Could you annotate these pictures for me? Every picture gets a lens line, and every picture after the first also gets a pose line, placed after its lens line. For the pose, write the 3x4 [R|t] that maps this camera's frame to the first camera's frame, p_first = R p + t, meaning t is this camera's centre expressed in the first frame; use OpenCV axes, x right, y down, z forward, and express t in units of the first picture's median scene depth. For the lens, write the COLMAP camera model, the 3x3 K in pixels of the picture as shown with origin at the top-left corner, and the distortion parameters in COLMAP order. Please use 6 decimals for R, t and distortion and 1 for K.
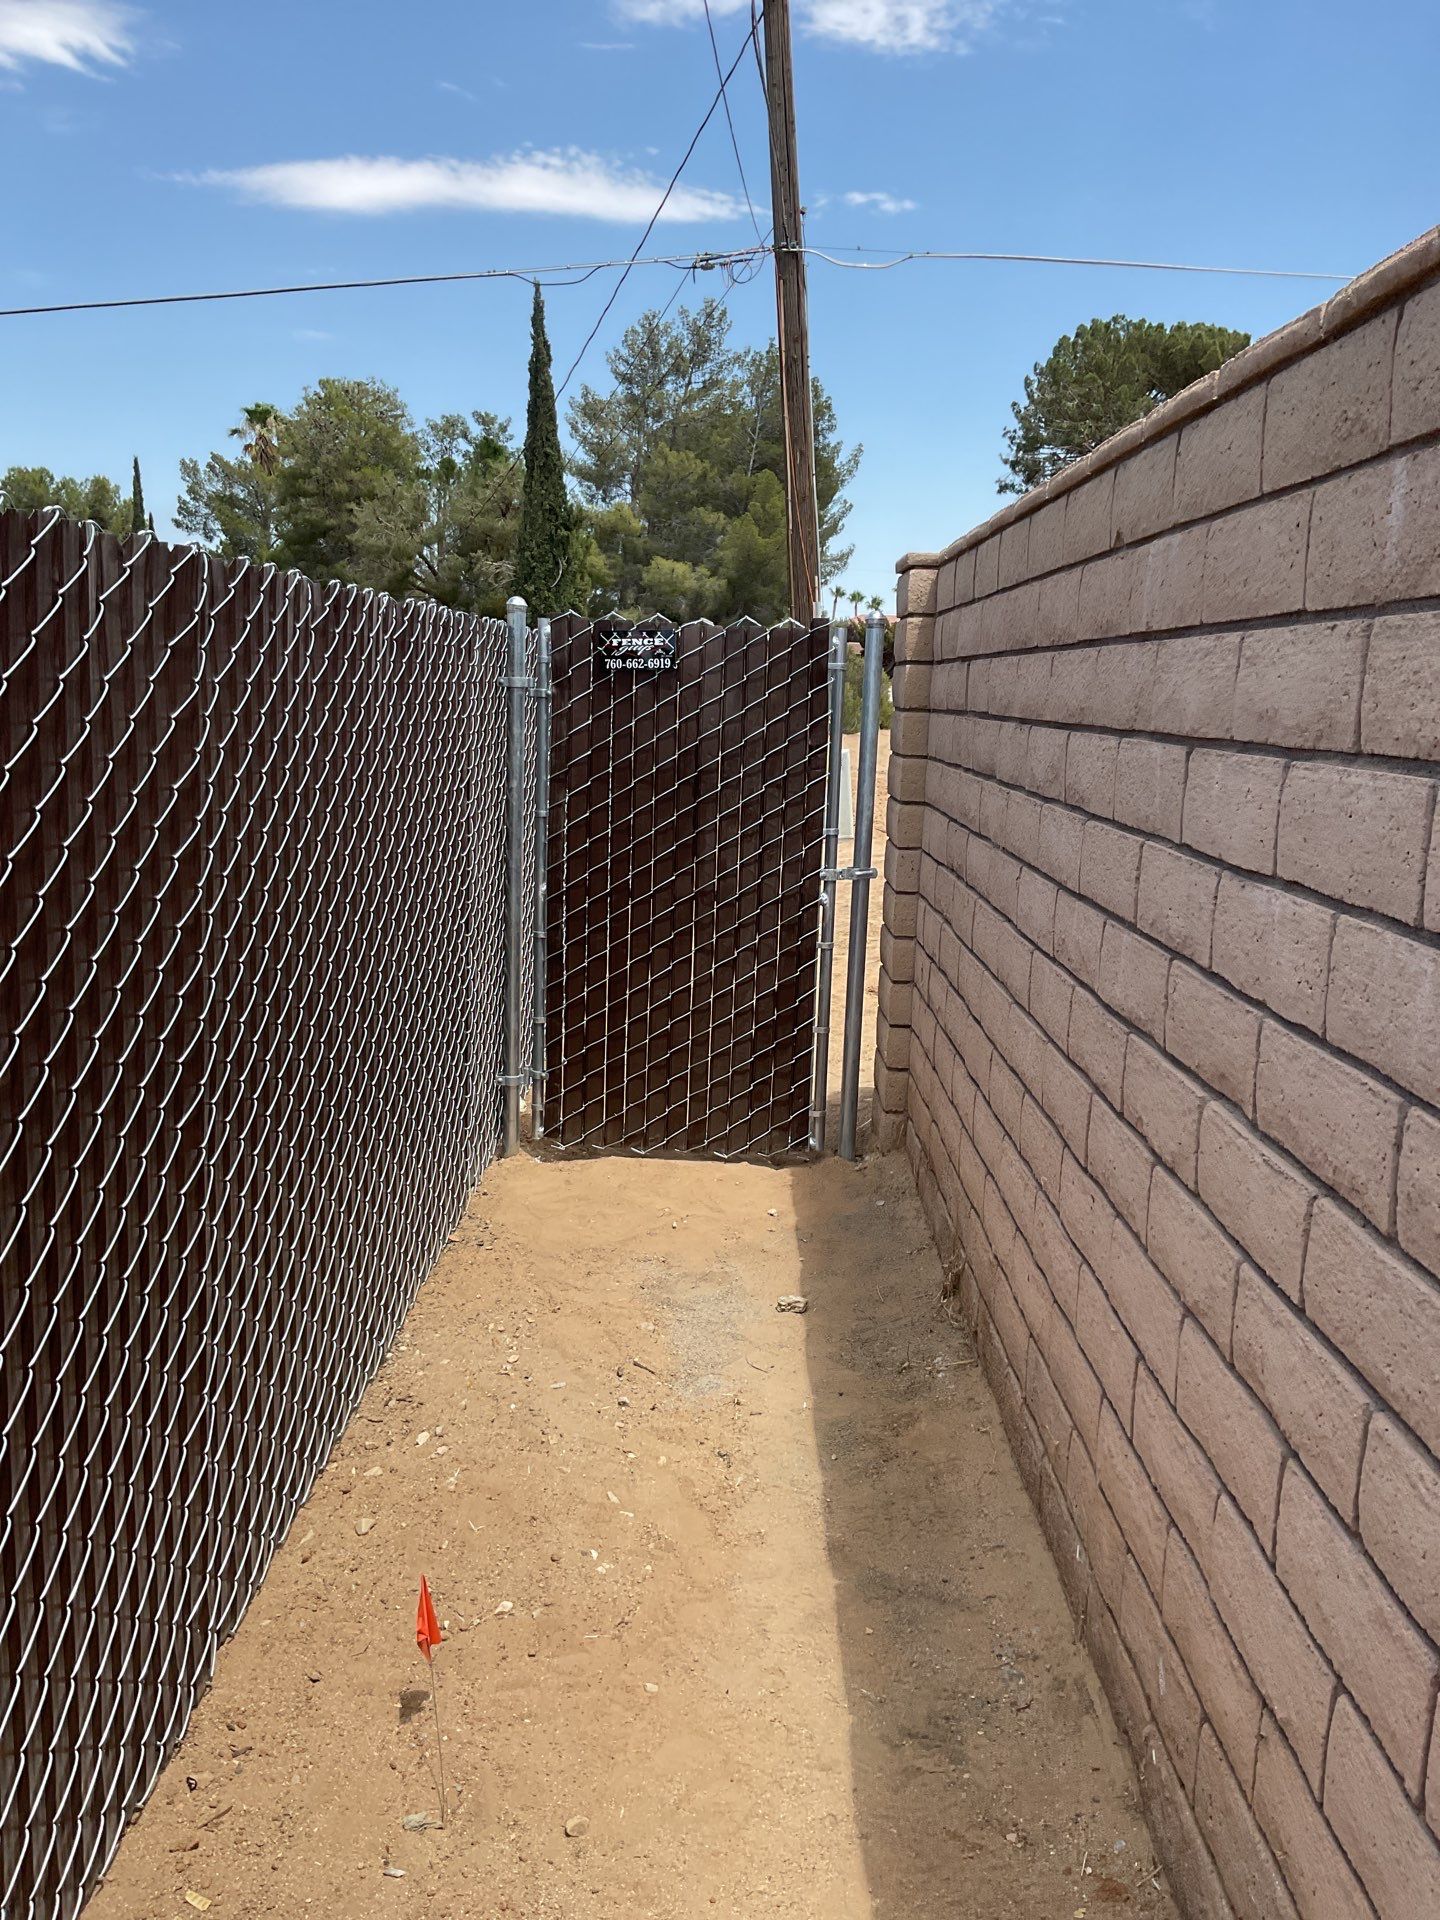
lens RADIAL K [[1579.7, 0, 692.6], [0, 1579.7, 955.4], [0, 0, 1]] dist [0.089422, -0.170068]
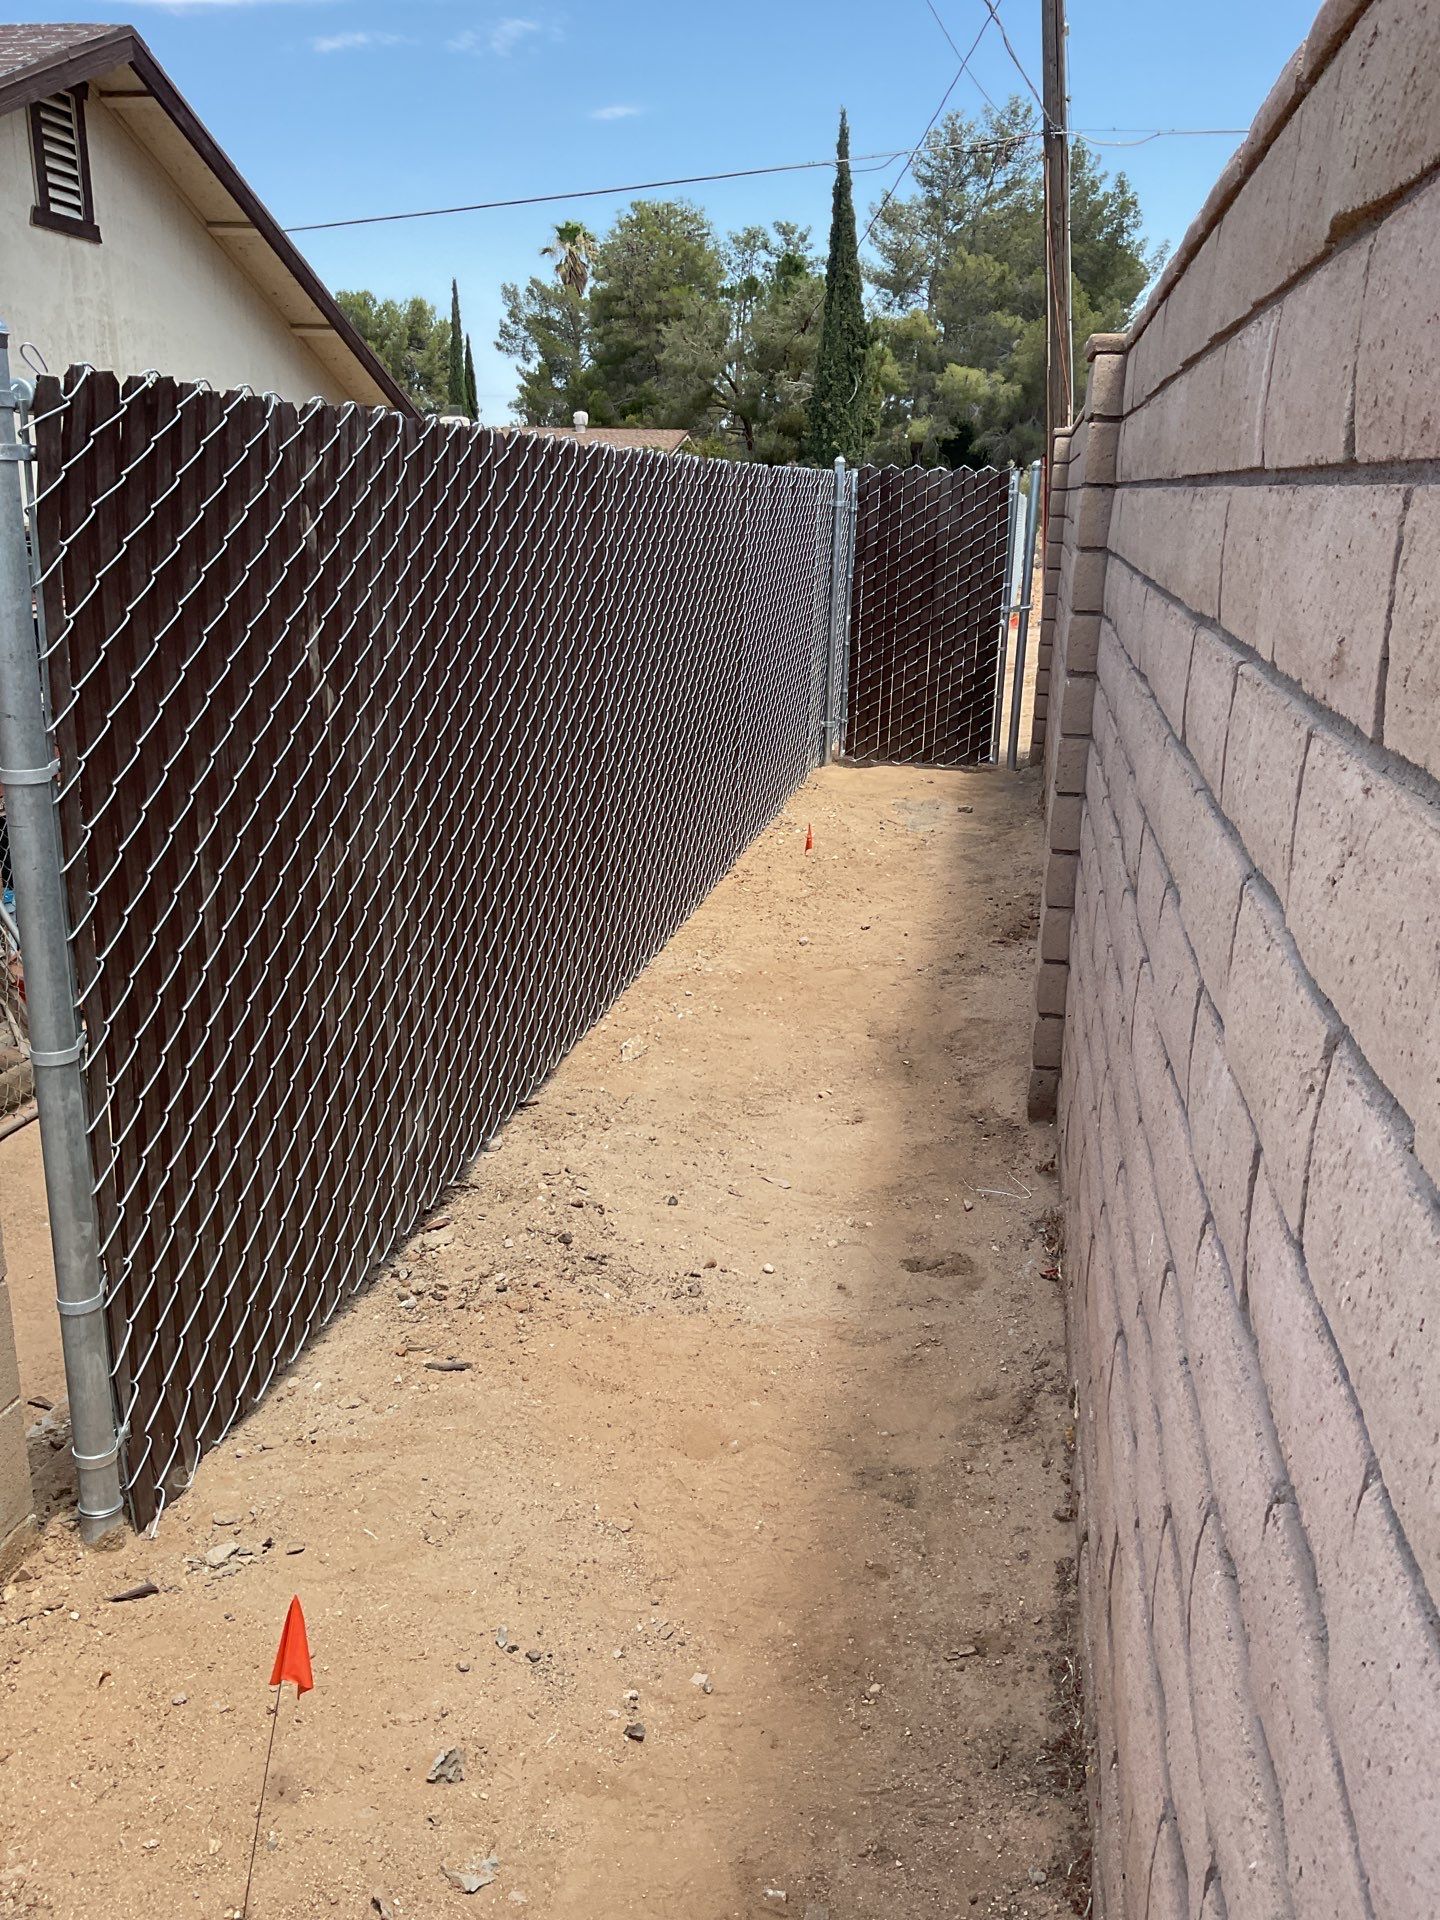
lens RADIAL K [[1579.7, 0, 691.2], [0, 1579.7, 933.0], [0, 0, 1]] dist [0.089422, -0.170068]
pose [[0.984175, 0.036289, -0.173445, 0.004163], [-0.018859, 0.994697, 0.101104, 0.009816], [0.176194, -0.096233, 0.979640, -0.062161]]
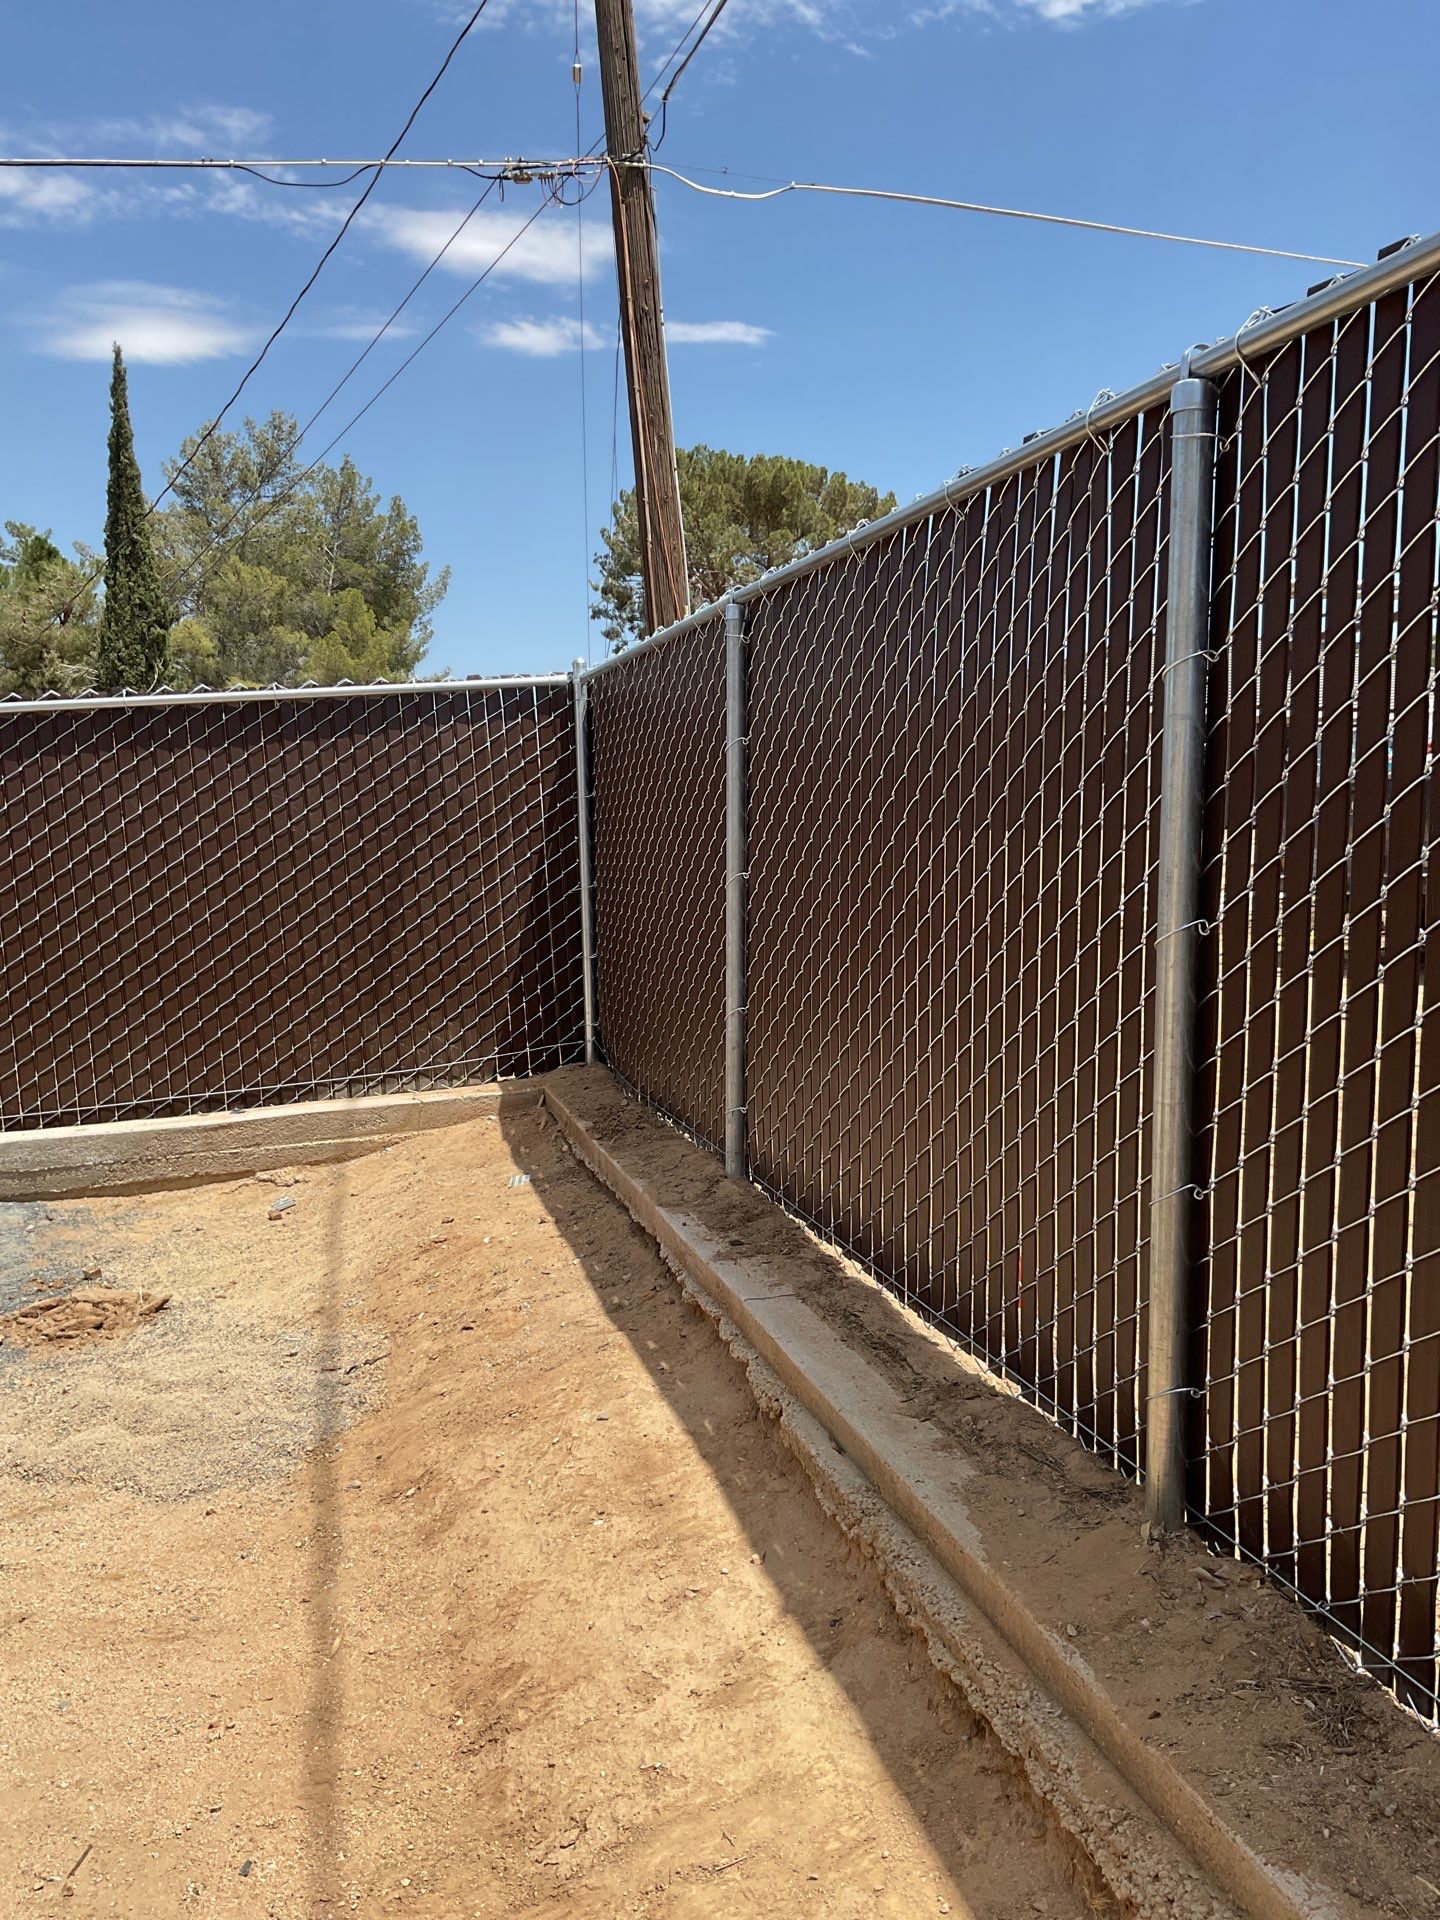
lens RADIAL K [[1579.7, 0, 705.0], [0, 1579.7, 949.6], [0, 0, 1]] dist [0.089422, -0.170068]
pose [[0.959570, -0.046324, 0.277634, -0.026141], [0.070509, 0.994475, -0.077765, -0.005628], [-0.272497, 0.094197, 0.957534, 0.068313]]
